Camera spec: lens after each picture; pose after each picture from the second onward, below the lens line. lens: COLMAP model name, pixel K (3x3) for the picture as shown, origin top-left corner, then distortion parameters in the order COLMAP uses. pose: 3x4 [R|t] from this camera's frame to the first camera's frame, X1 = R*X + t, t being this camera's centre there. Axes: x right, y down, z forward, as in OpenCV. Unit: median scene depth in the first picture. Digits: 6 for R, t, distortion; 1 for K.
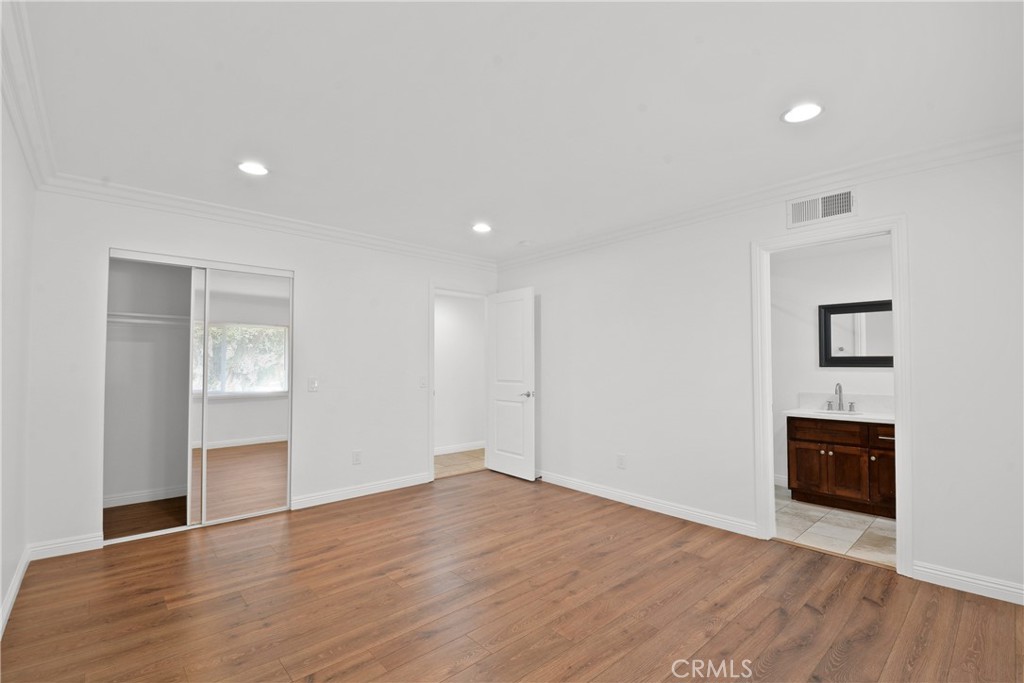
lens RADIAL K [[459.1, 0, 514.6], [0, 459.1, 353.3], [0, 0, 1]] dist [-0.001572, -0.000267]
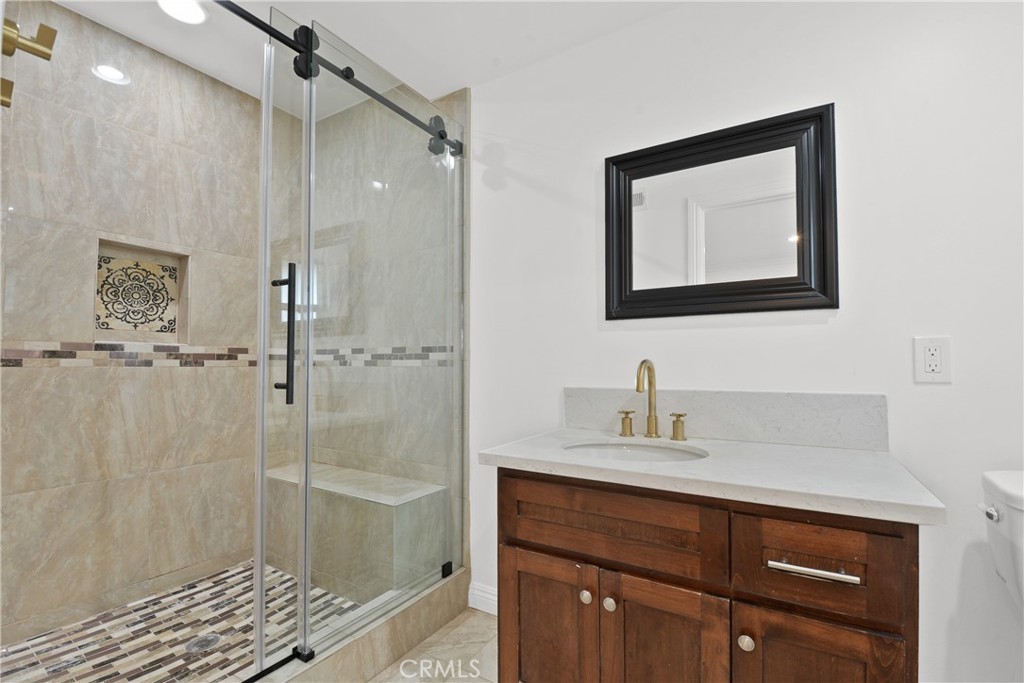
lens RADIAL K [[459.1, 0, 514.6], [0, 459.1, 353.3], [0, 0, 1]] dist [-0.001572, -0.000267]
pose [[0.961640, 0.007902, 0.274202, 0.542440], [-0.007298, 0.999968, -0.003225, 0.065346], [-0.274219, 0.001101, 0.961667, 0.729259]]
